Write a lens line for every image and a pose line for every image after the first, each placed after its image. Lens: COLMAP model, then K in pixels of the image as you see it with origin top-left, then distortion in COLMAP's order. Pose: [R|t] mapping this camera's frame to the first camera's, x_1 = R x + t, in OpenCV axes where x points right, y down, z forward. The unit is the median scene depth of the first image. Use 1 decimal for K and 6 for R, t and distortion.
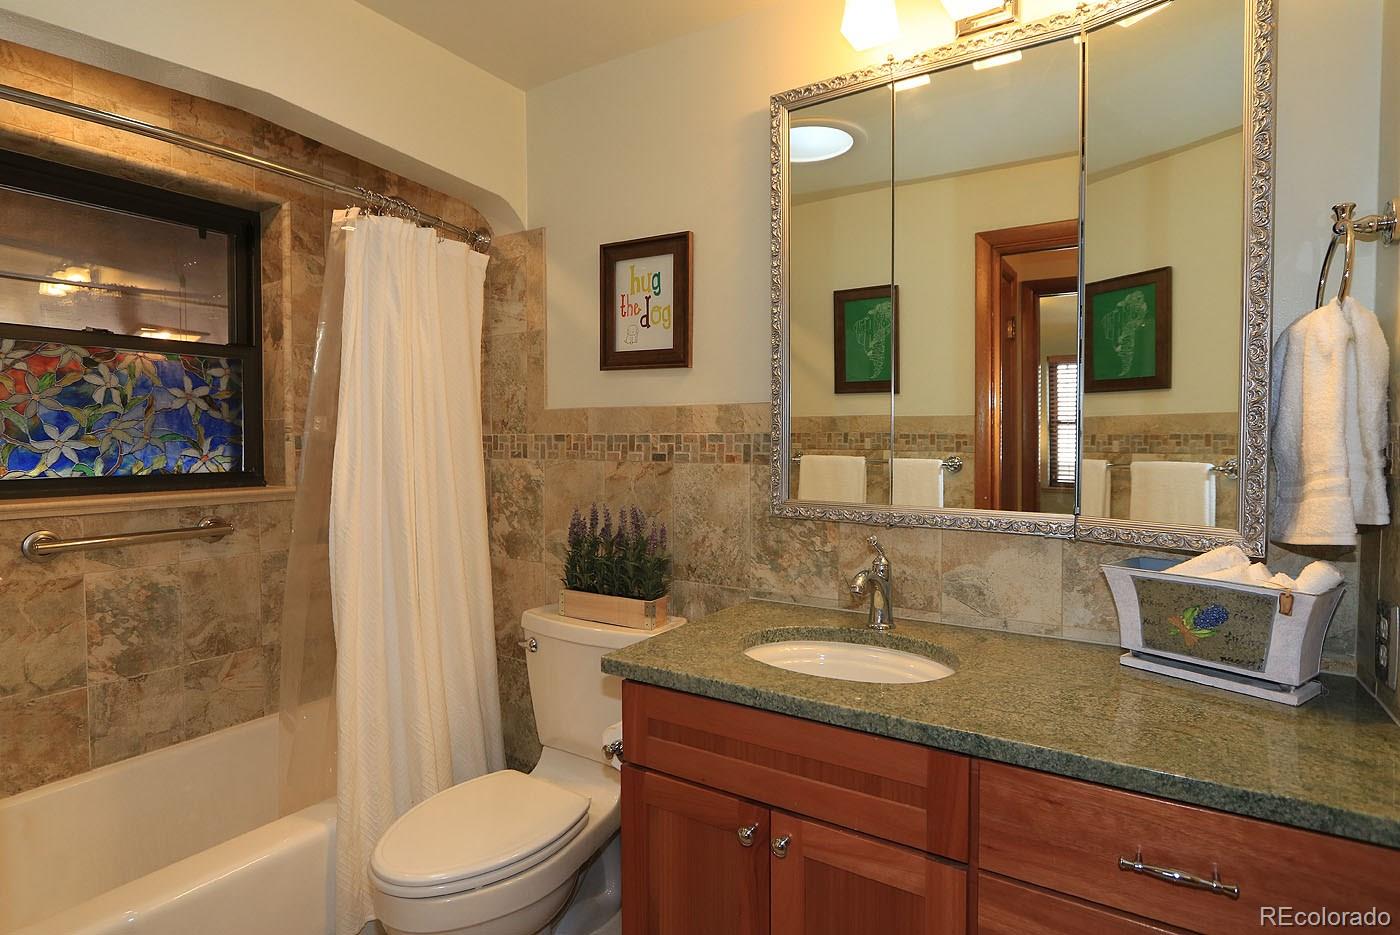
lens RADIAL K [[740.1, 0, 700.0], [0, 740.1, 467.5], [0, 0, 1]] dist [-0.001869, -0.000451]
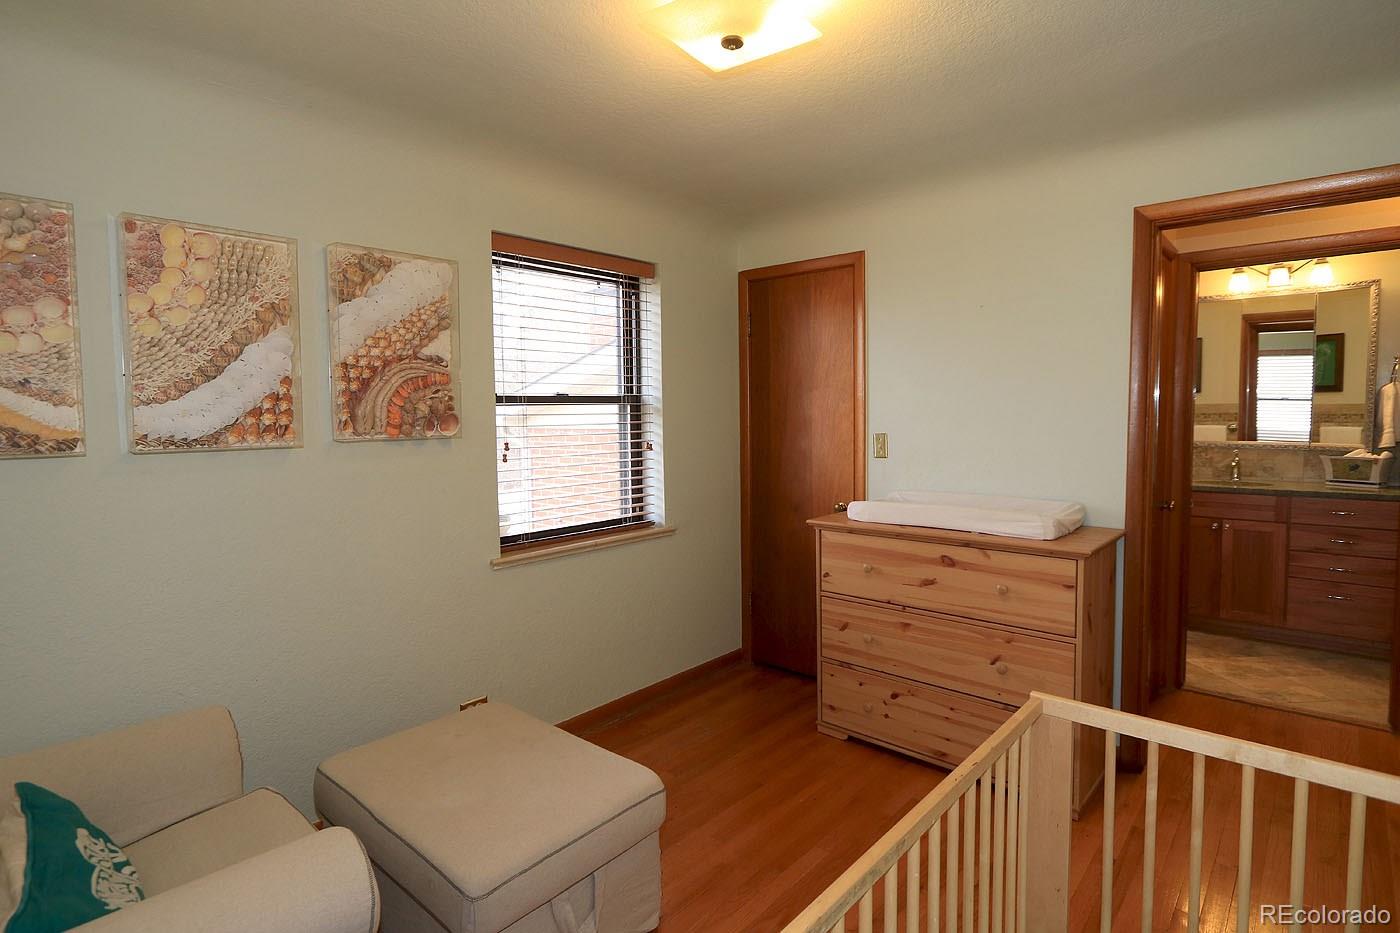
lens RADIAL K [[726.1, 0, 700.0], [0, 726.1, 466.5], [0, 0, 1]] dist [-0.001057, -0.000185]
pose [[0.988530, -0.001918, -0.151014, -2.014546], [0.008649, 0.998997, 0.043930, 0.008009], [0.150778, -0.044732, 0.987555, -3.101465]]
